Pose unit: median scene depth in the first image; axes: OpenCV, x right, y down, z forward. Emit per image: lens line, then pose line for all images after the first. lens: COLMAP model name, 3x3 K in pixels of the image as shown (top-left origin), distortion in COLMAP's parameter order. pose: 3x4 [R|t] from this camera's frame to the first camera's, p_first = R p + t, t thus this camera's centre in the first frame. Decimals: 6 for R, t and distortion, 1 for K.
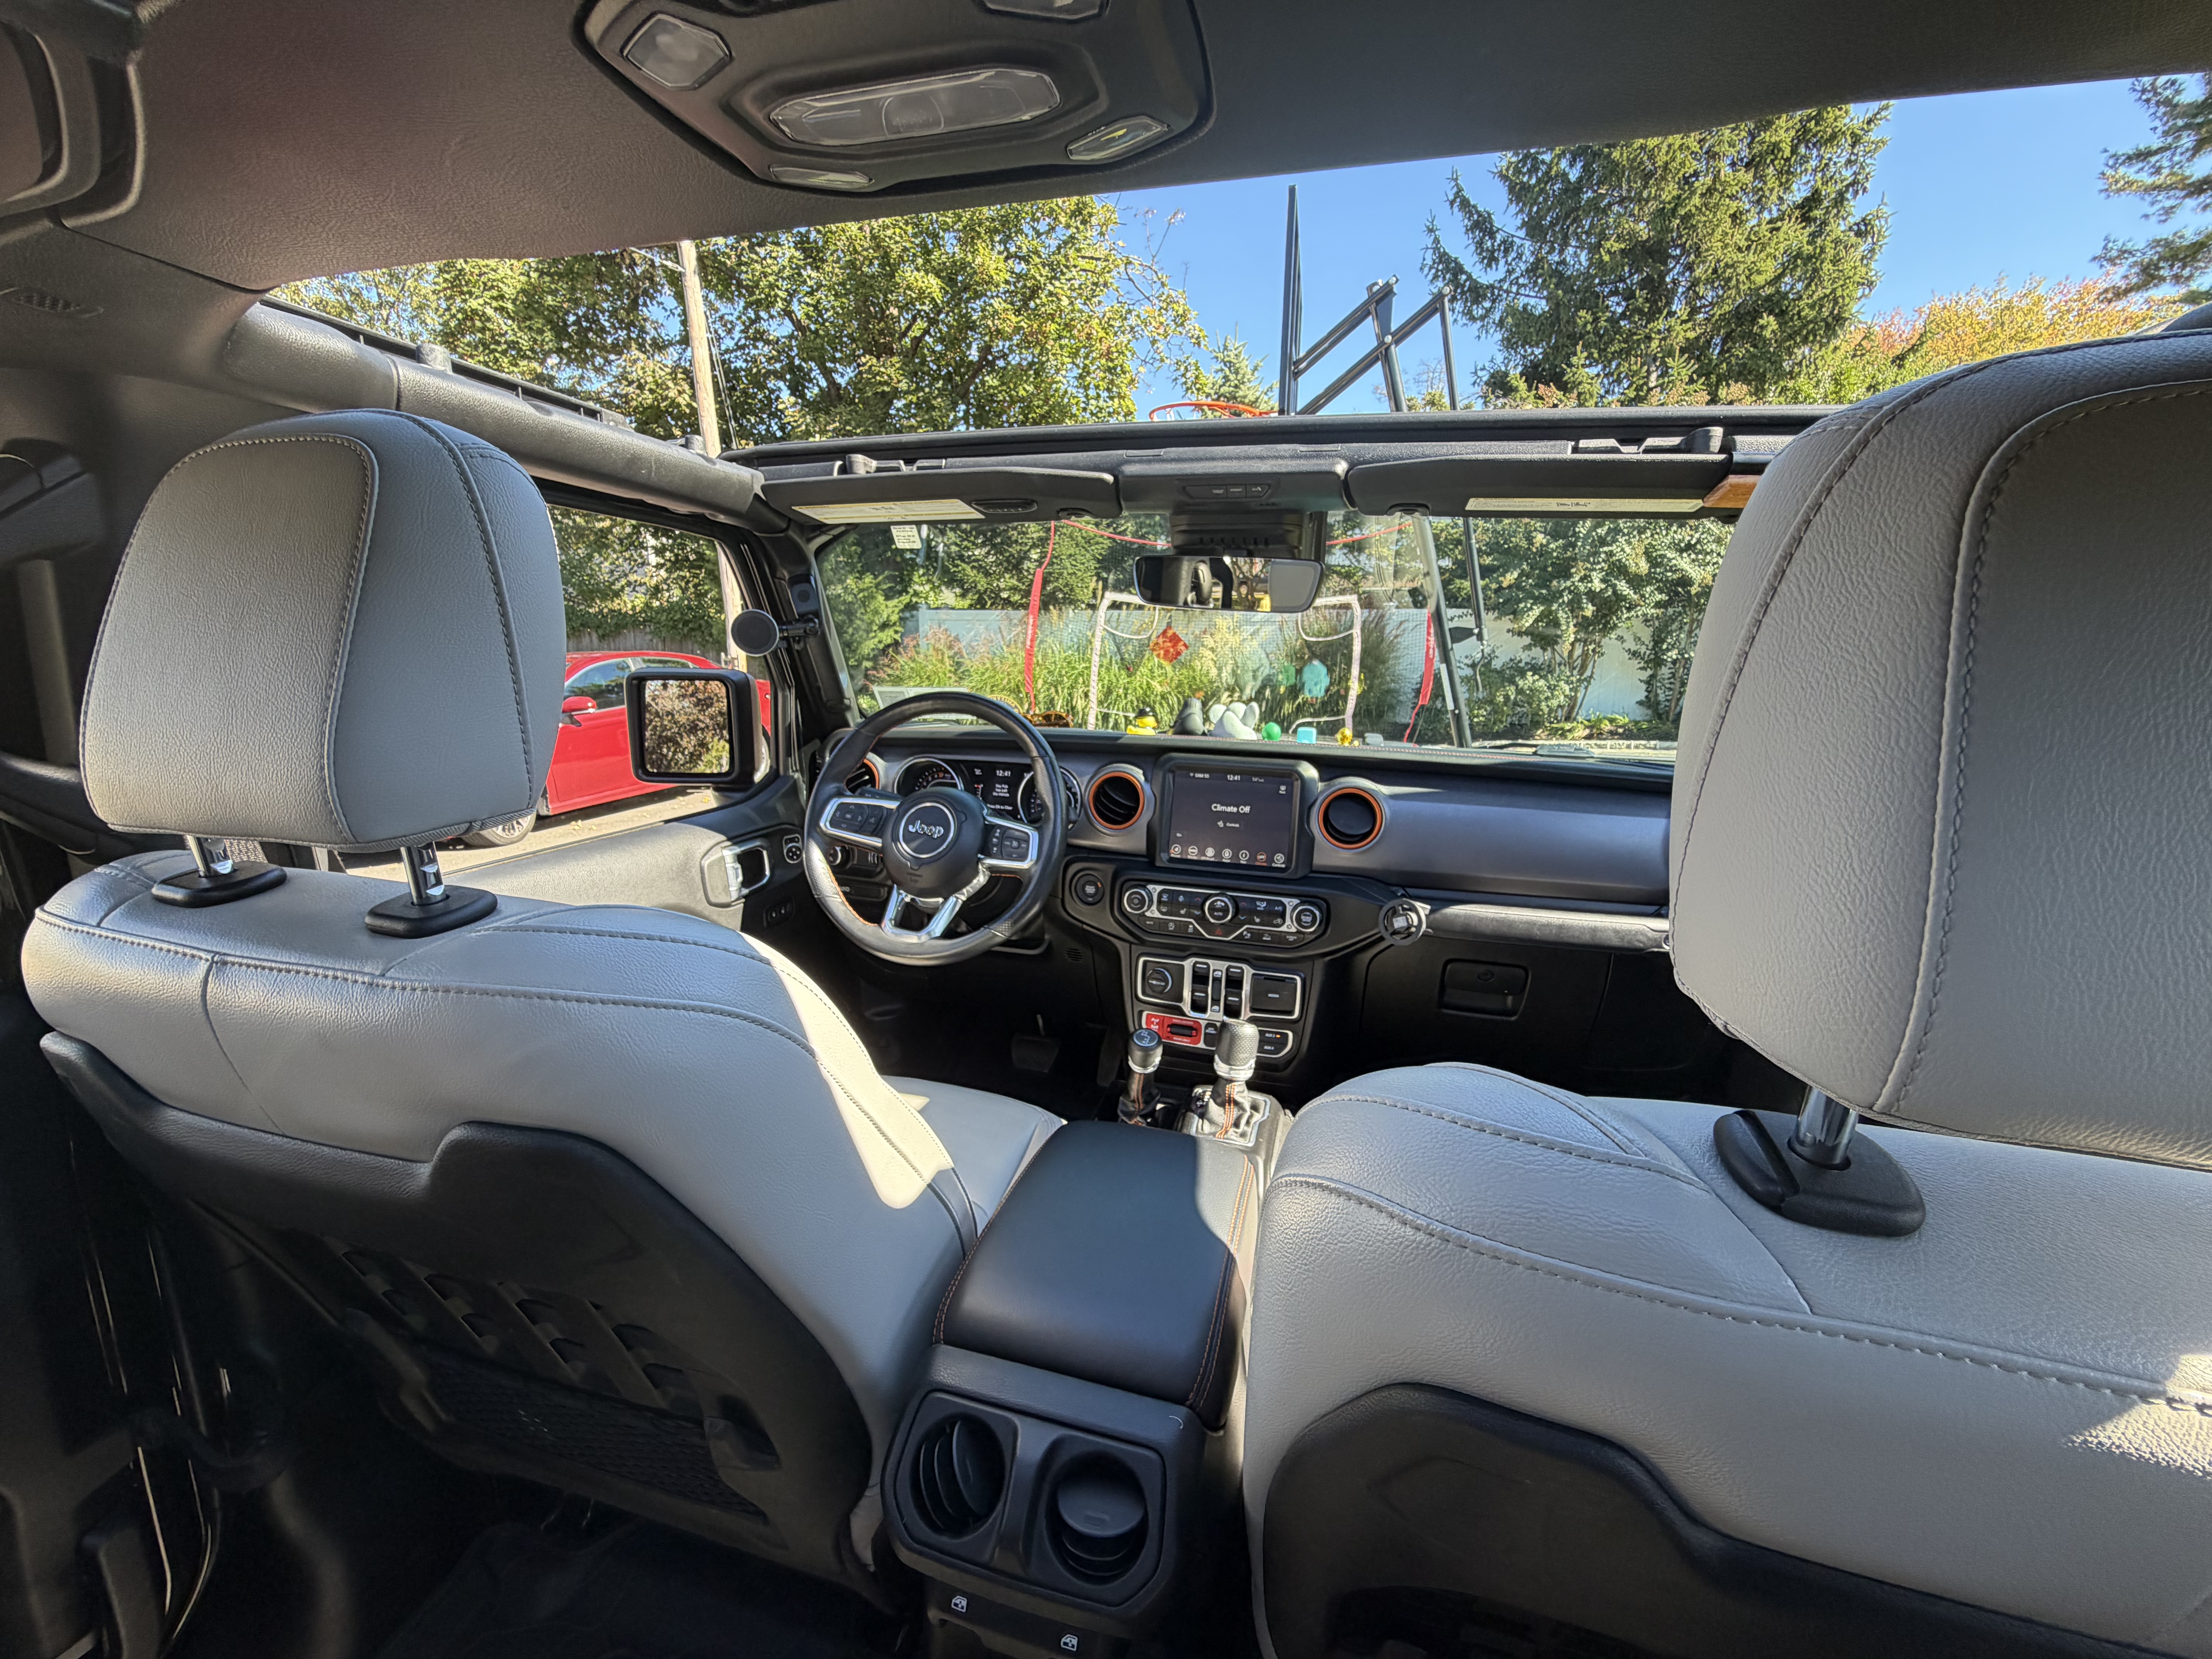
lens RADIAL K [[883.2, 0, 1098.4], [0, 883.2, 828.7], [0, 0, 1]] dist [0.000186, -0.000194]
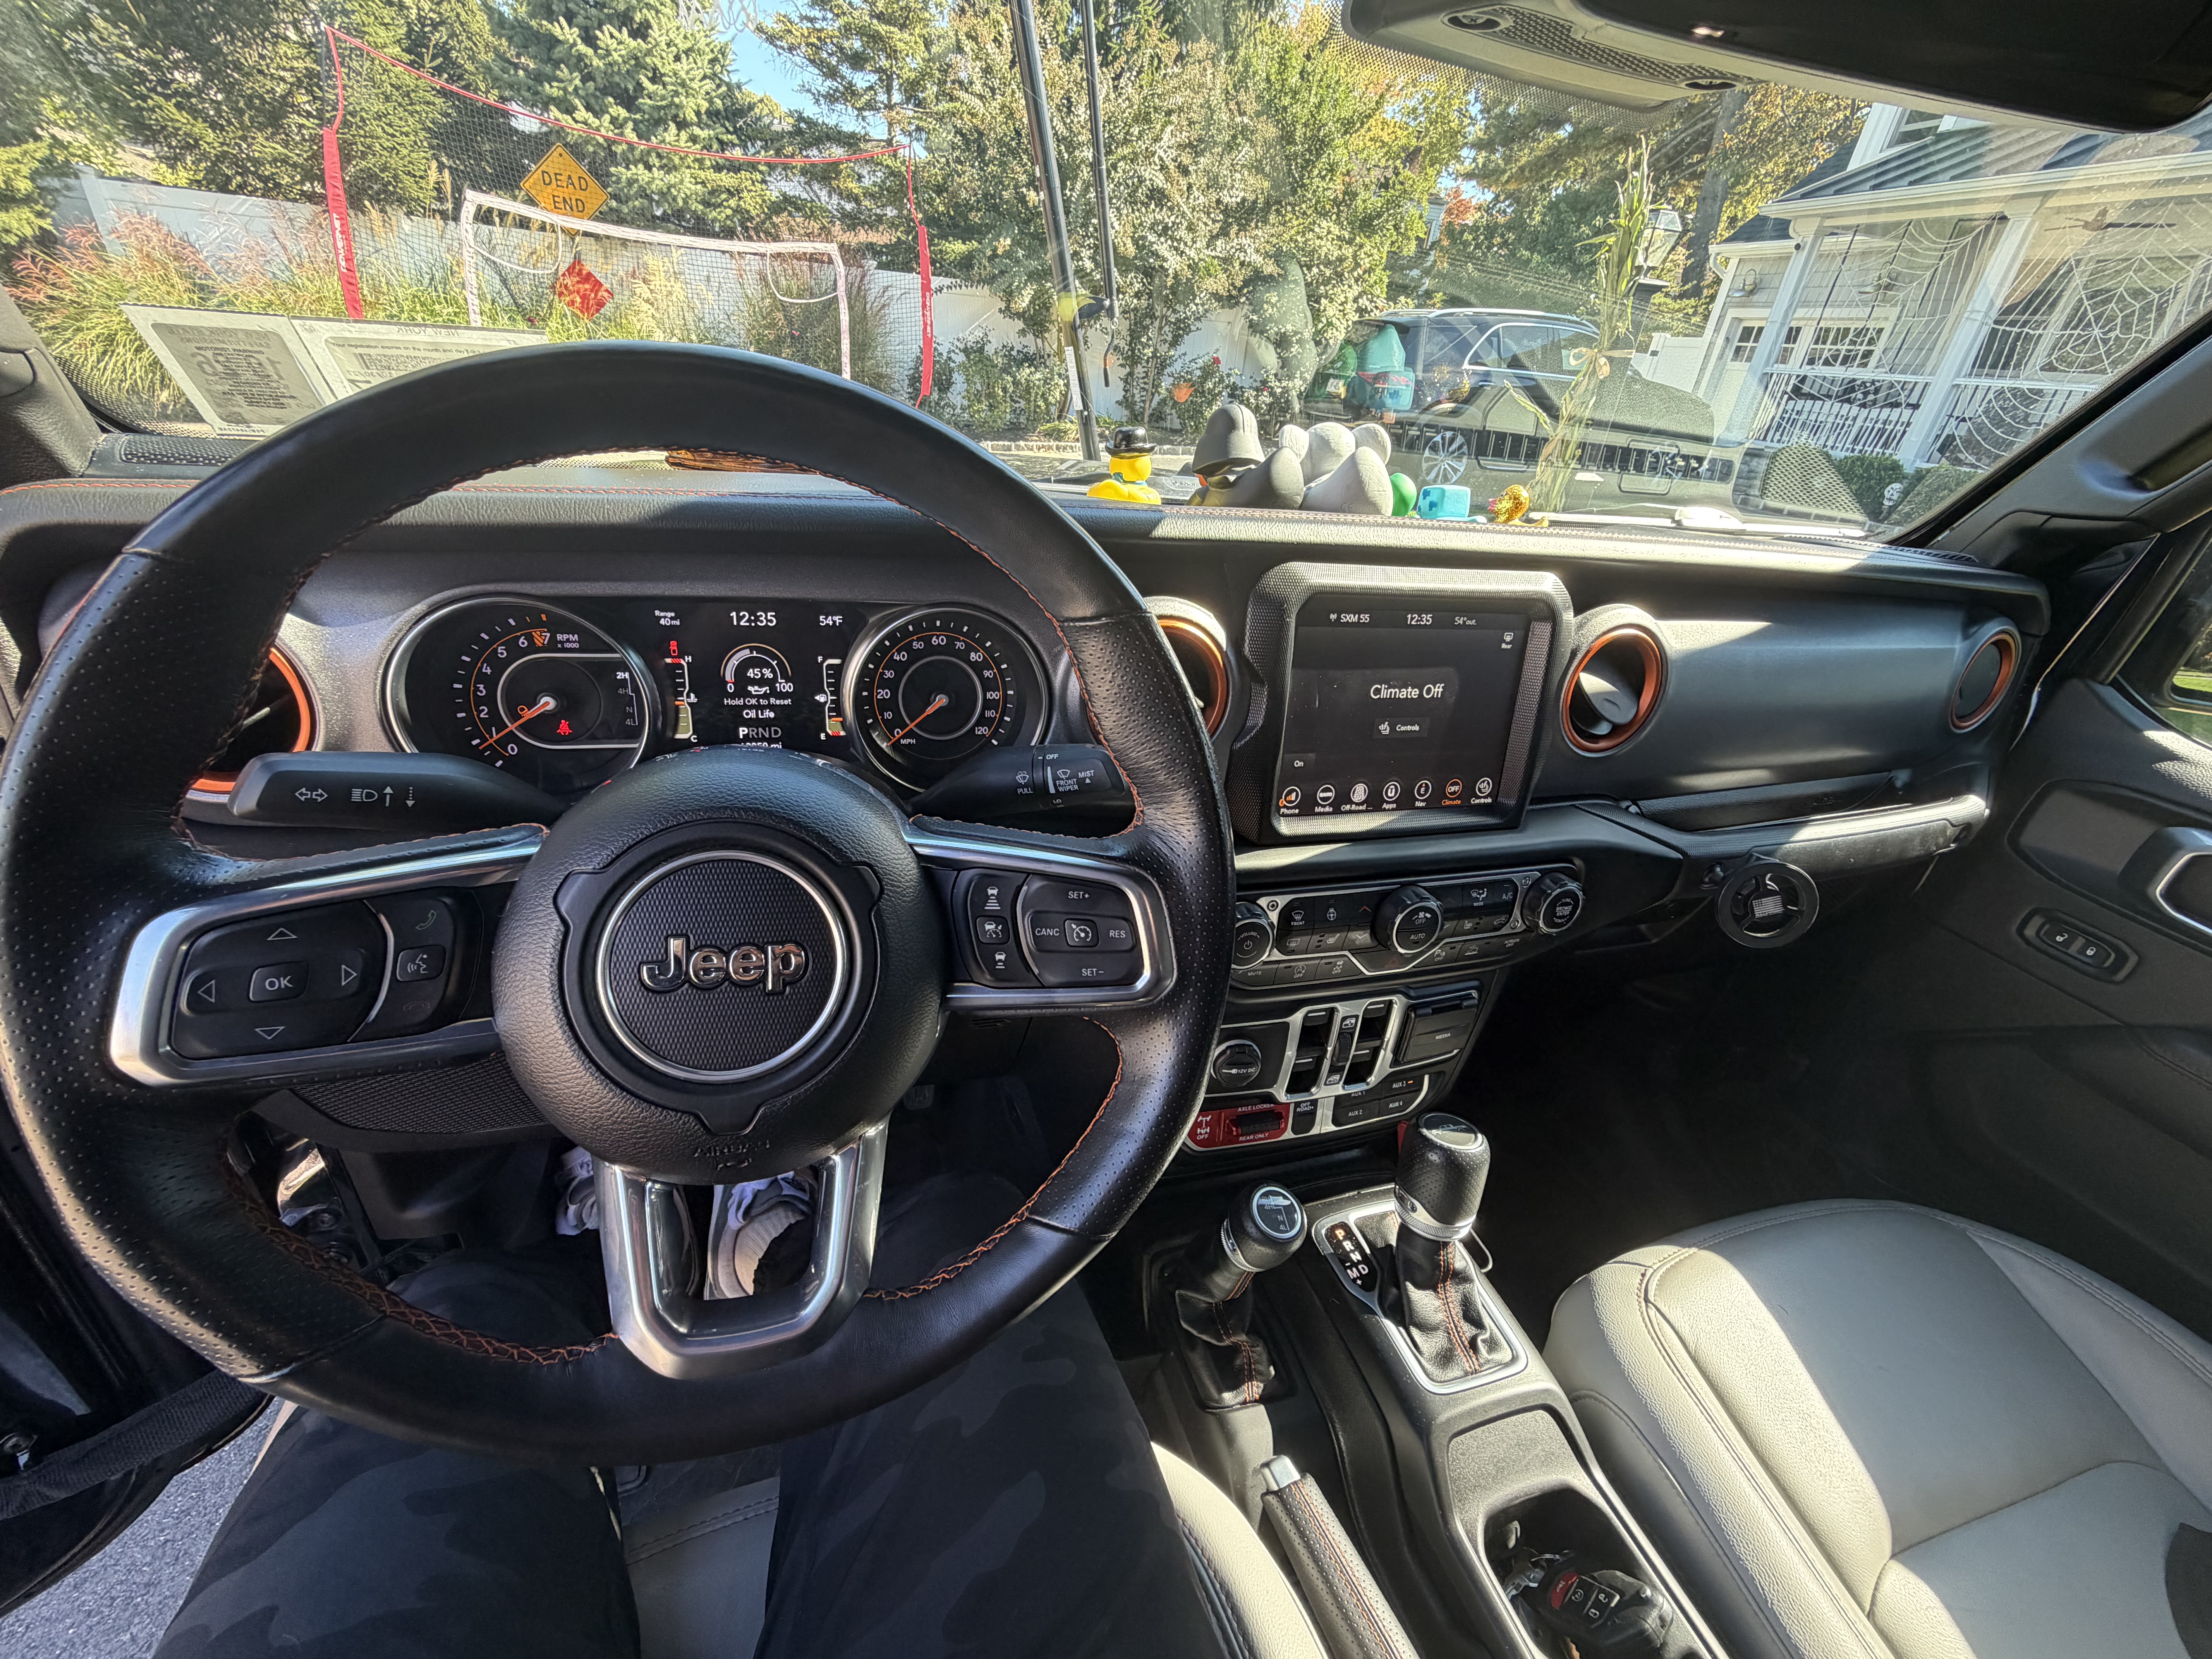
lens RADIAL K [[880.4, 0, 1092.6], [0, 880.4, 829.6], [0, 0, 1]] dist [0.001528, 0.000661]
pose [[0.843332, -0.201207, 0.498304, -0.021804], [0.031973, 0.944406, 0.327224, -0.010788], [-0.536441, -0.260026, 0.802880, 0.072498]]
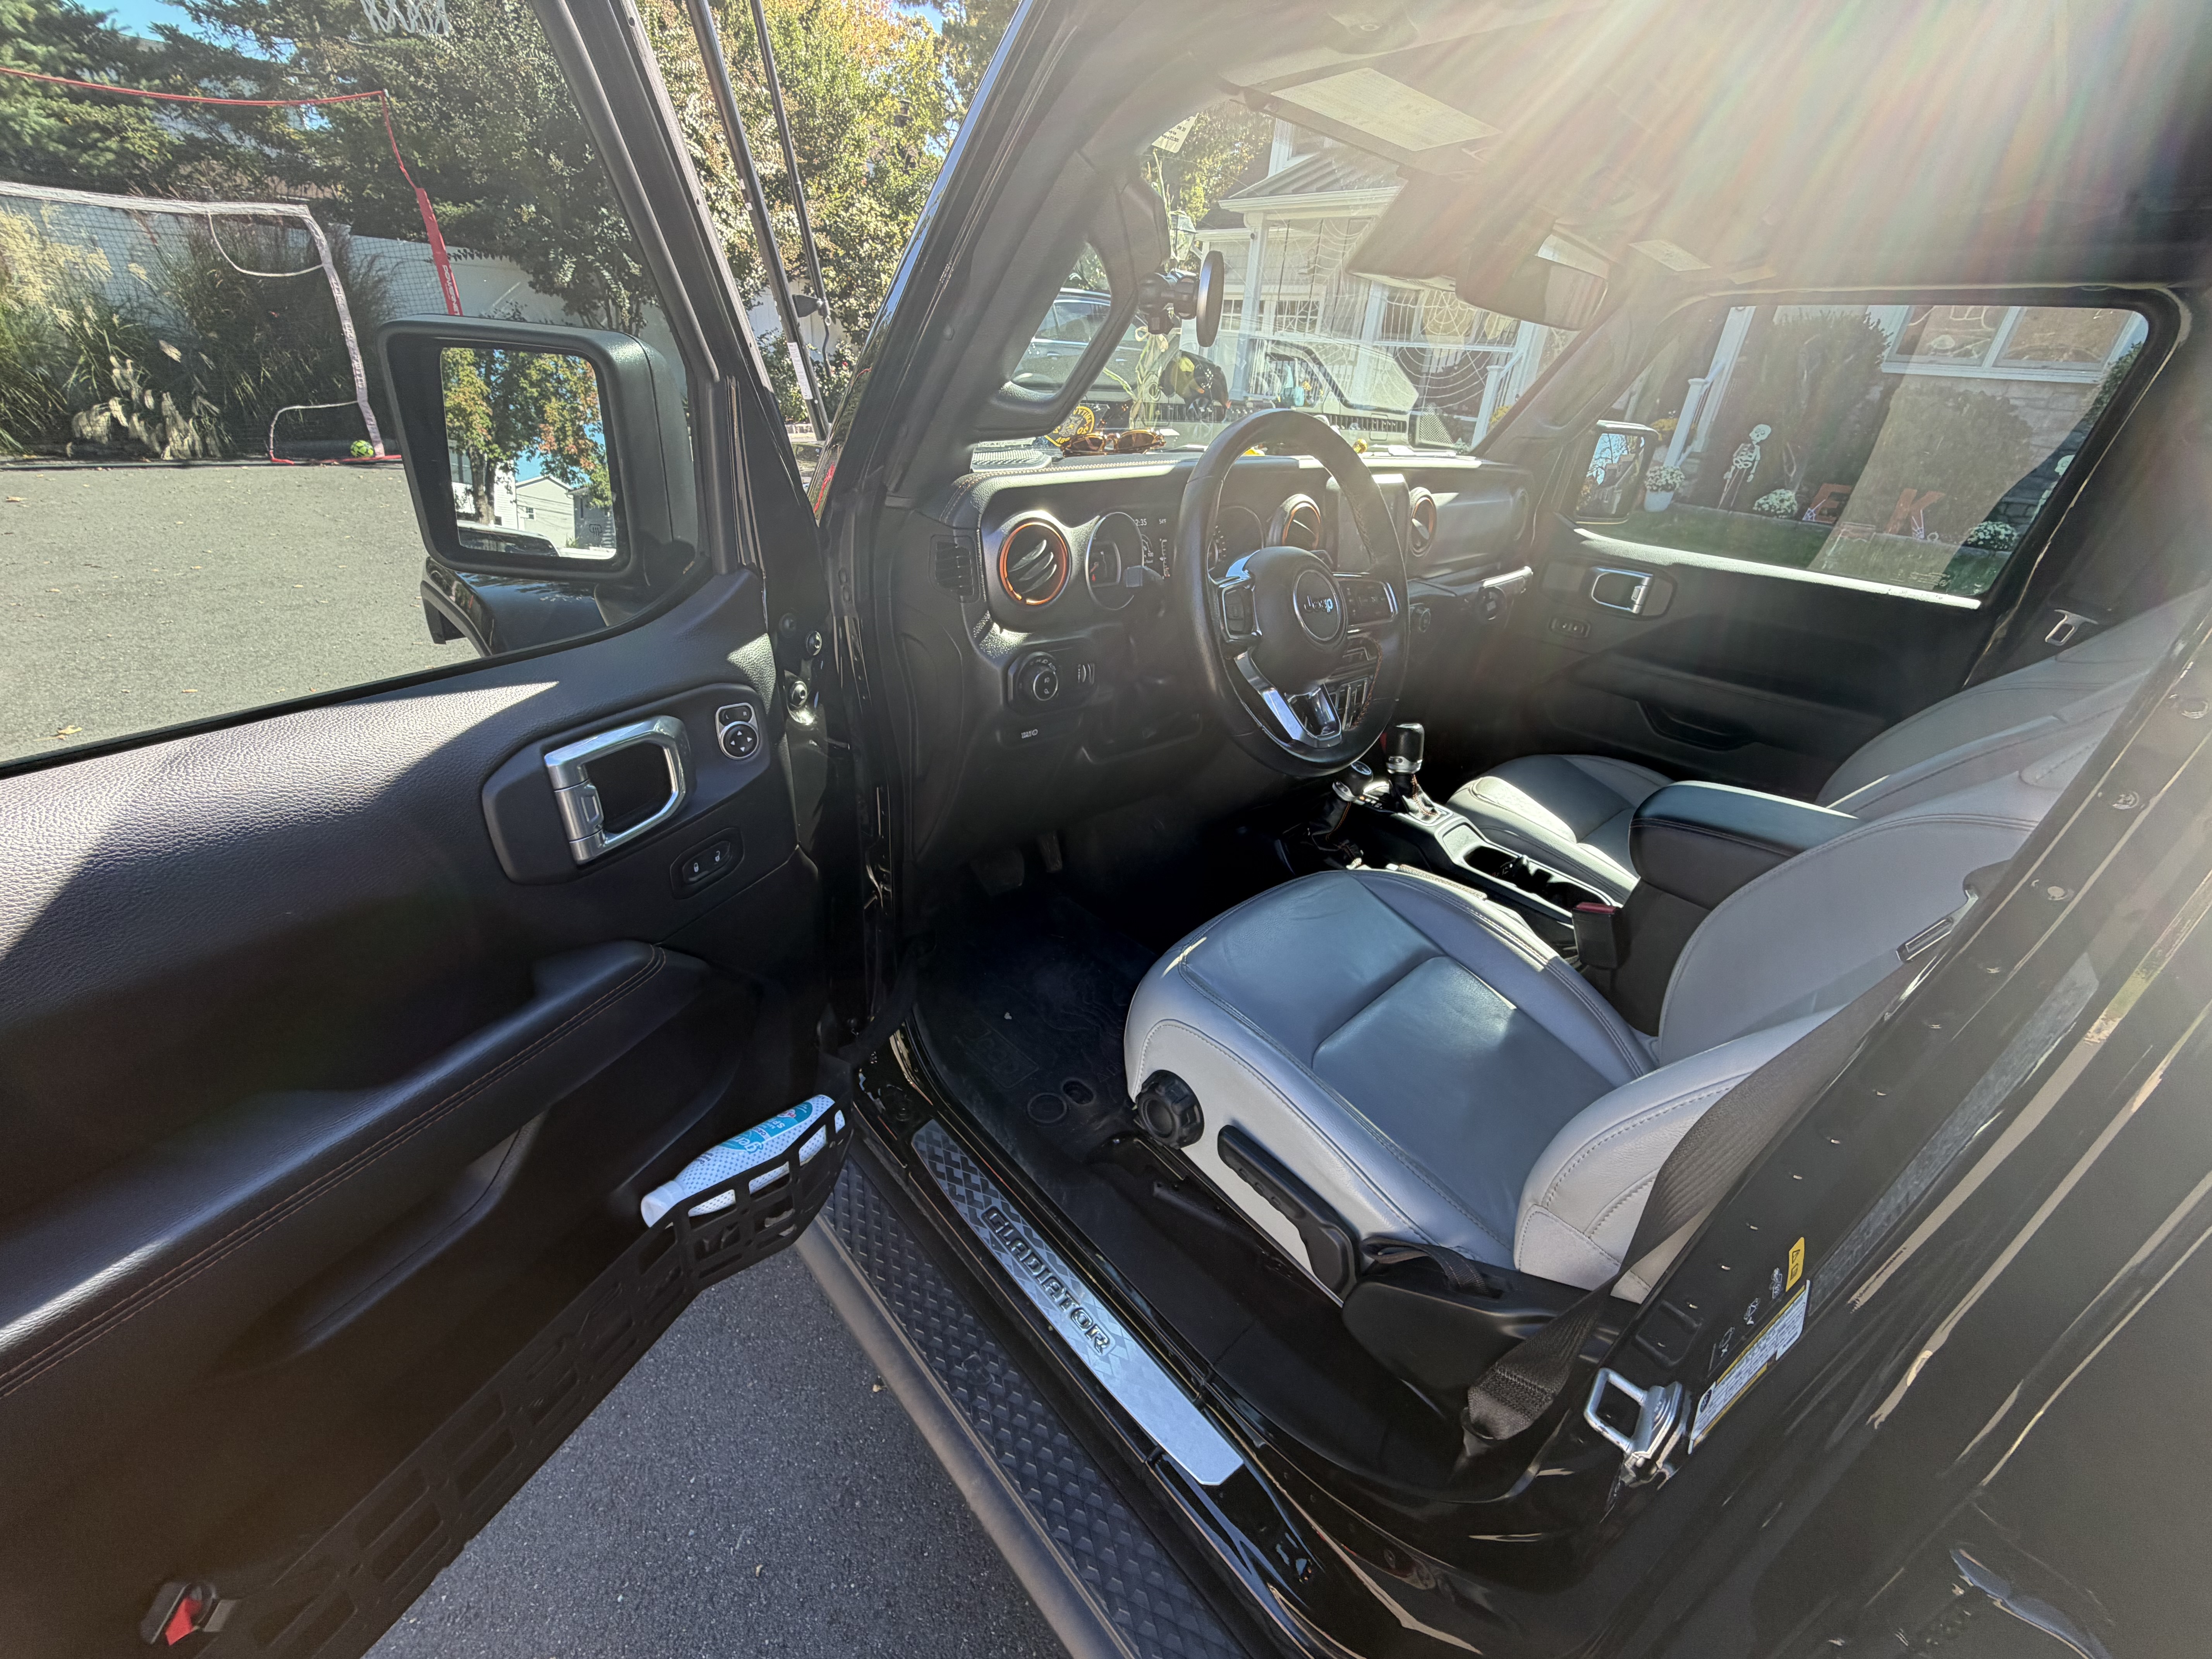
lens RADIAL K [[884.1, 0, 1107.8], [0, 884.1, 823.1], [0, 0, 1]] dist [-0.001054, 0.000115]
pose [[0.514310, -0.374697, 0.771419, -0.086838], [0.109468, 0.920829, 0.374286, -0.012624], [-0.850589, -0.108053, 0.514609, 0.070262]]
